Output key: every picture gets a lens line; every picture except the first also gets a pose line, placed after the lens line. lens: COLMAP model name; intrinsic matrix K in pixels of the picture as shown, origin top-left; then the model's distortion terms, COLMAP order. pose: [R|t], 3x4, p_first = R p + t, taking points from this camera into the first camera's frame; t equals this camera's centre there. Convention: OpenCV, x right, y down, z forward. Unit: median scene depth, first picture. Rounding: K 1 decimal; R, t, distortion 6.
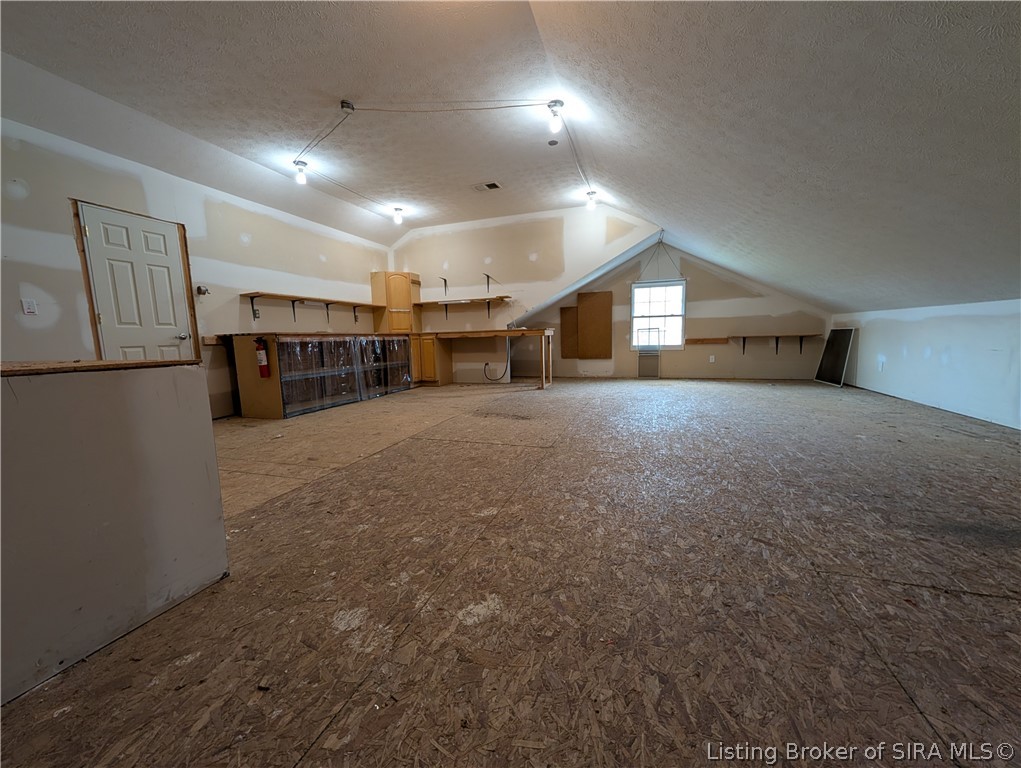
lens RADIAL K [[392.7, 0, 508.8], [0, 392.7, 384.9], [0, 0, 1]] dist [-0.000491, 0.000095]
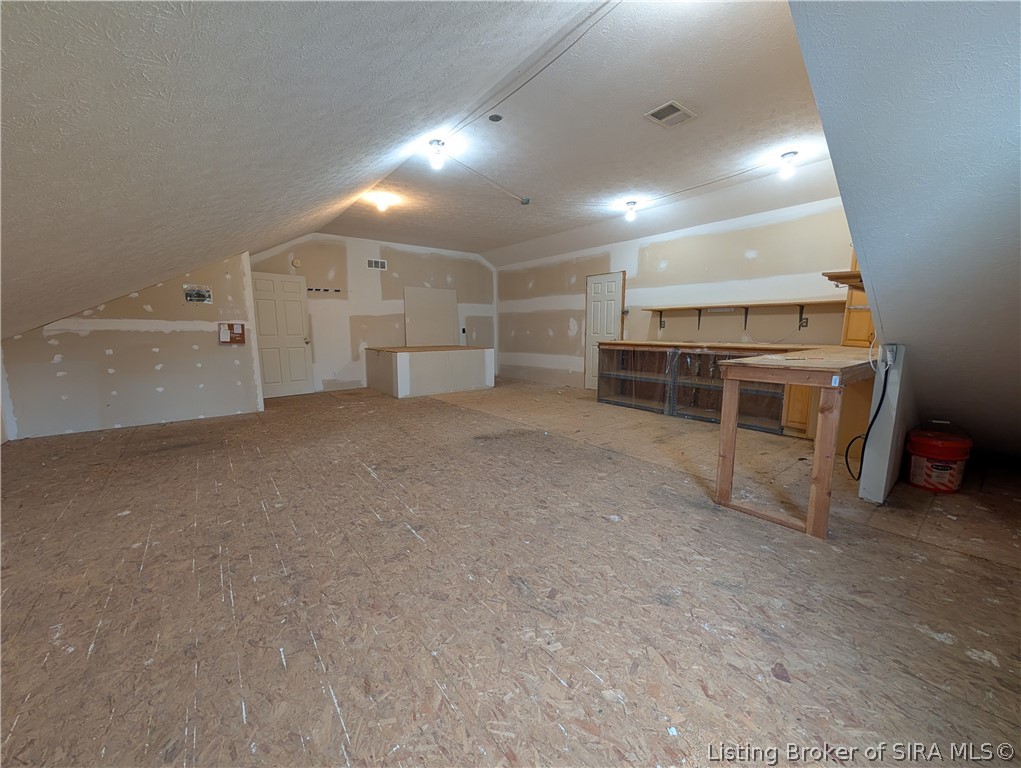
lens RADIAL K [[392.7, 0, 508.8], [0, 392.7, 384.9], [0, 0, 1]] dist [-0.000491, 0.000095]
pose [[-0.558672, 0.147625, -0.816145, 0.540197], [-0.083165, 0.969101, 0.232221, -0.193391], [0.825208, 0.197610, -0.529133, 1.027903]]
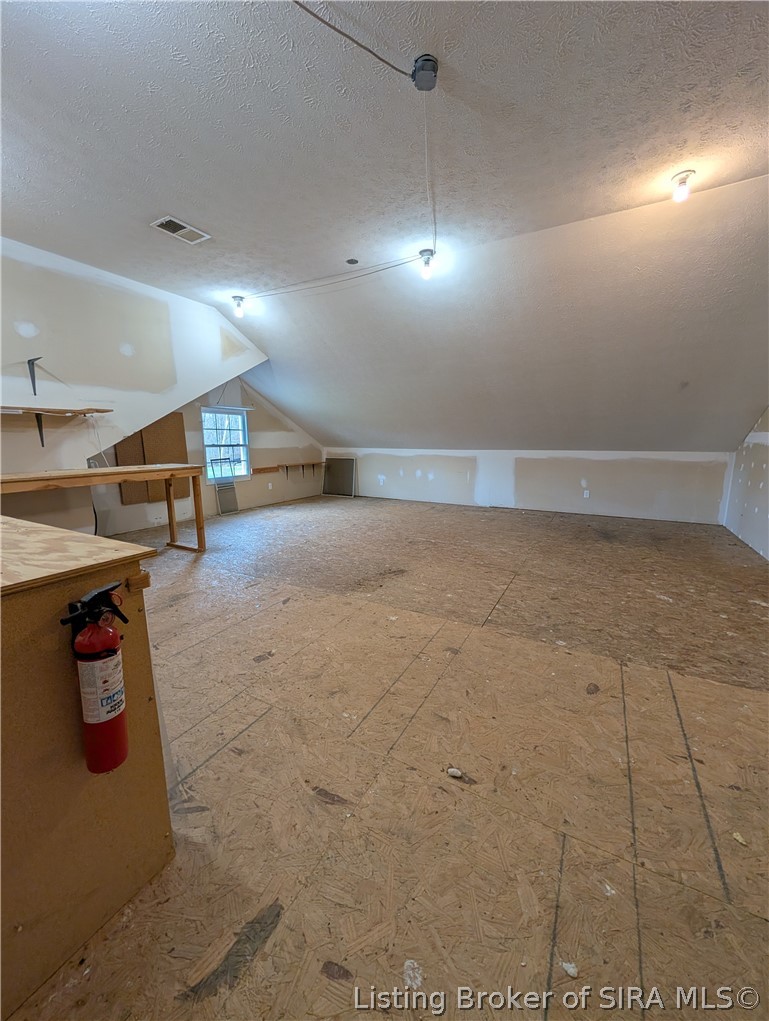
lens RADIAL K [[392.7, 0, 383.9], [0, 392.7, 509.2], [0, 0, 1]] dist [-0.000491, 0.000095]
pose [[0.176087, -0.148172, 0.973159, -0.543716], [0.118143, 0.984642, 0.128543, -0.117327], [-0.977259, 0.092337, 0.190888, 0.545453]]
